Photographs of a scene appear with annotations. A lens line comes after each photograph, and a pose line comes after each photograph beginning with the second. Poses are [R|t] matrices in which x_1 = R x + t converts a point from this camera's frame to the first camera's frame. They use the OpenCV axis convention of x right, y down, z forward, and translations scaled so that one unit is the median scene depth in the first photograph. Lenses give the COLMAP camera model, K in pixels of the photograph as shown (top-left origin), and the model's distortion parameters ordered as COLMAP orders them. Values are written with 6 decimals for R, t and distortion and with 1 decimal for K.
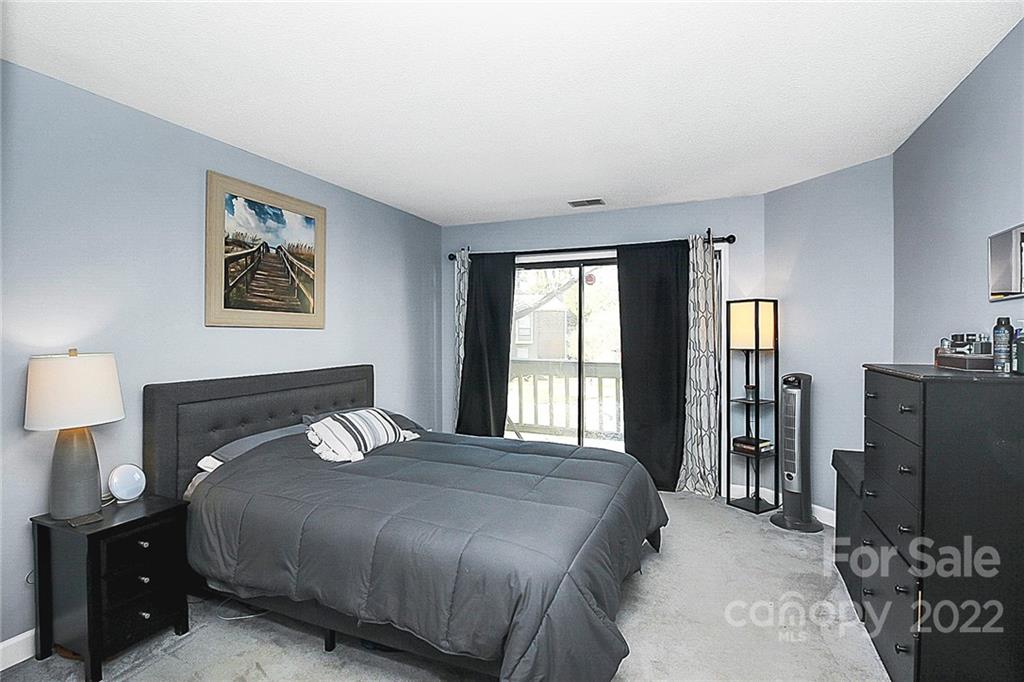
lens RADIAL K [[481.1, 0, 512.2], [0, 481.1, 336.8], [0, 0, 1]] dist [-0.002978, -0.008988]
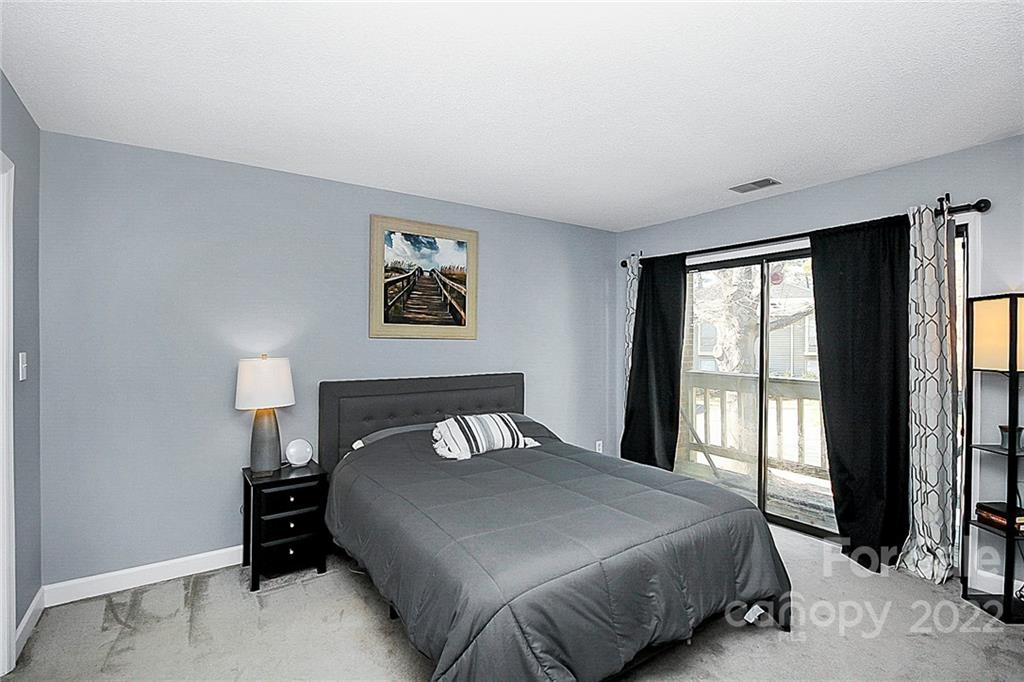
lens RADIAL K [[481.1, 0, 513.5], [0, 481.1, 343.8], [0, 0, 1]] dist [-0.002978, -0.008988]
pose [[0.846063, 0.004952, -0.533060, 0.287539], [-0.006524, 0.999978, -0.001065, -0.005851], [0.533043, 0.004379, 0.846077, 0.102093]]
